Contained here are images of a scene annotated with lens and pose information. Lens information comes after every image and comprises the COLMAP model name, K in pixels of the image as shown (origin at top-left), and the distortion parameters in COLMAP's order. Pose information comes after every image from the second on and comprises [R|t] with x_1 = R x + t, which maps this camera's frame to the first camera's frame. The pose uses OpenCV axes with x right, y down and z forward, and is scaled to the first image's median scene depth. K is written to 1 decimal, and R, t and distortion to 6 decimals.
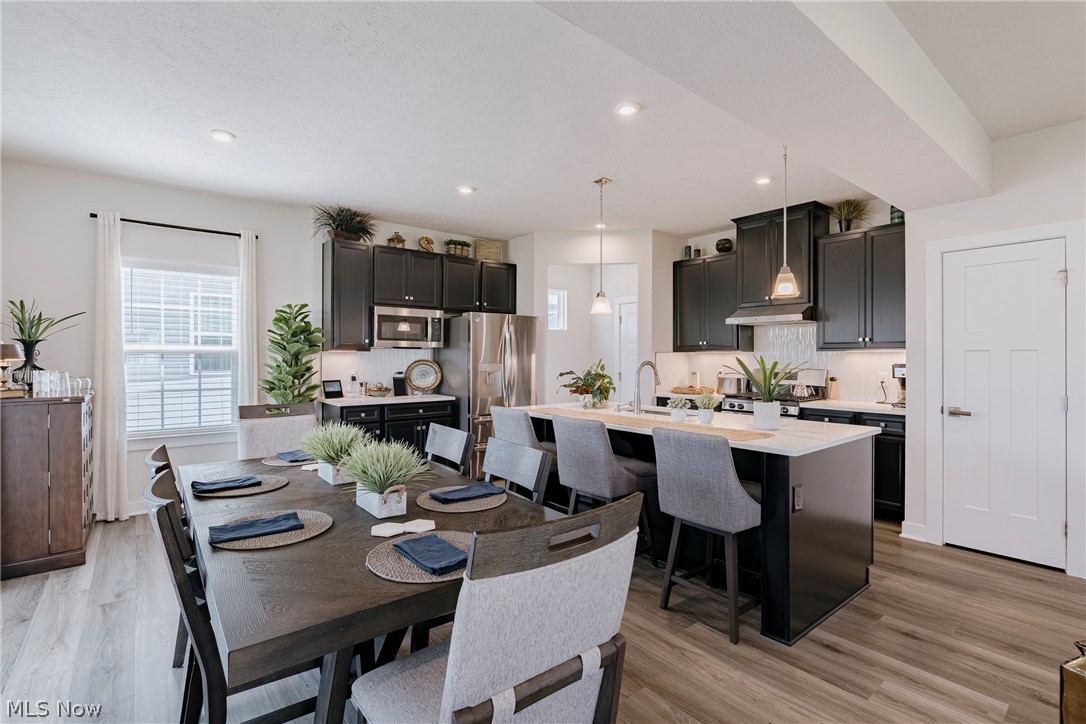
lens RADIAL K [[499.9, 0, 562.1], [0, 499.9, 358.8], [0, 0, 1]] dist [-0.005615, 0.000602]
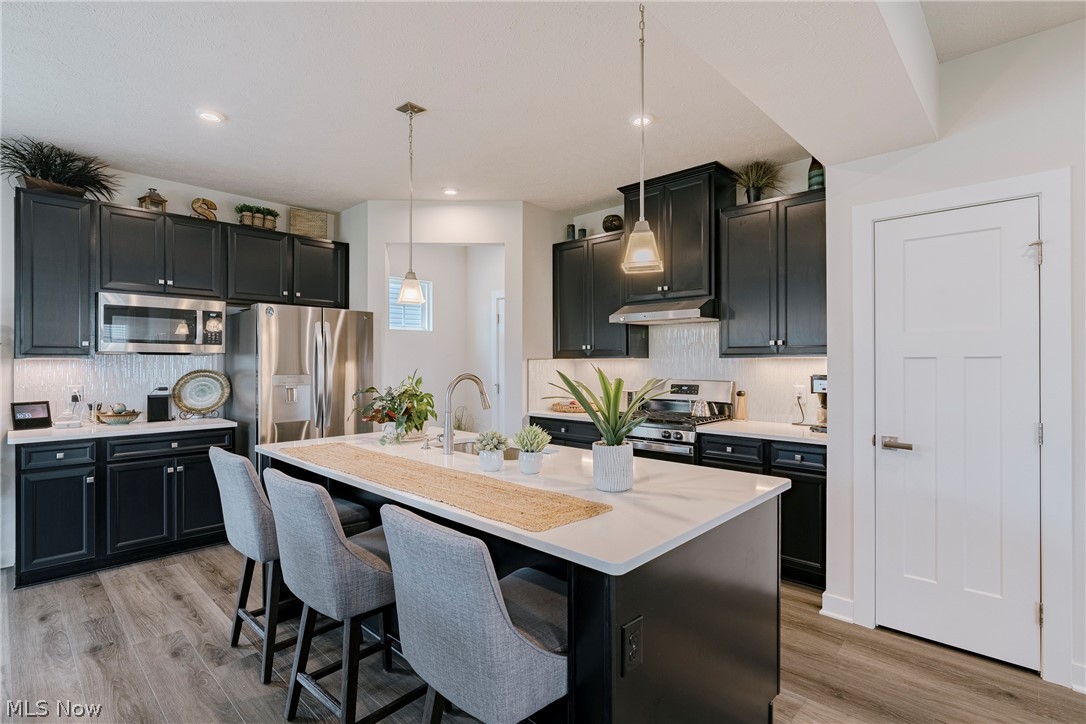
lens RADIAL K [[539.2, 0, 545.7], [0, 539.2, 364.9], [0, 0, 1]] dist [-0.007811, 0.001587]
pose [[0.992726, -0.002489, 0.120373, 0.143974], [0.002420, 0.999997, 0.000722, -0.005693], [-0.120374, -0.000425, 0.992728, 0.207514]]
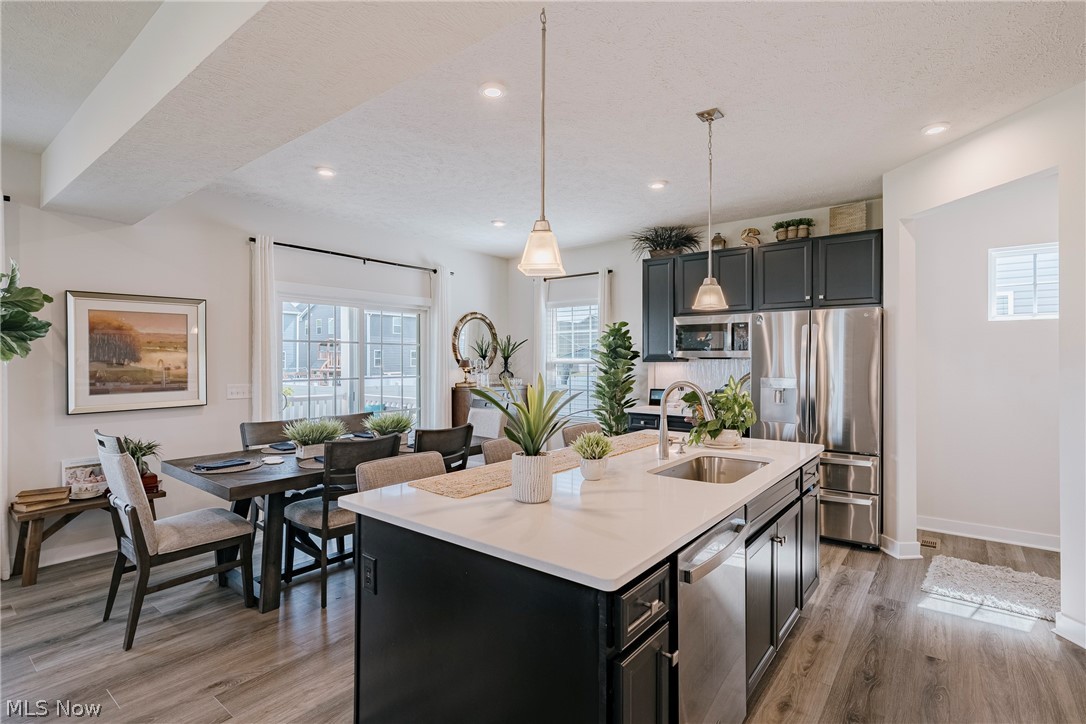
lens RADIAL K [[539.2, 0, 538.0], [0, 539.2, 352.2], [0, 0, 1]] dist [-0.007811, 0.001587]
pose [[0.202035, -0.017007, -0.979231, 0.666447], [-0.003015, 0.999834, -0.017987, -0.016235], [0.979374, 0.006586, 0.201950, 0.549224]]
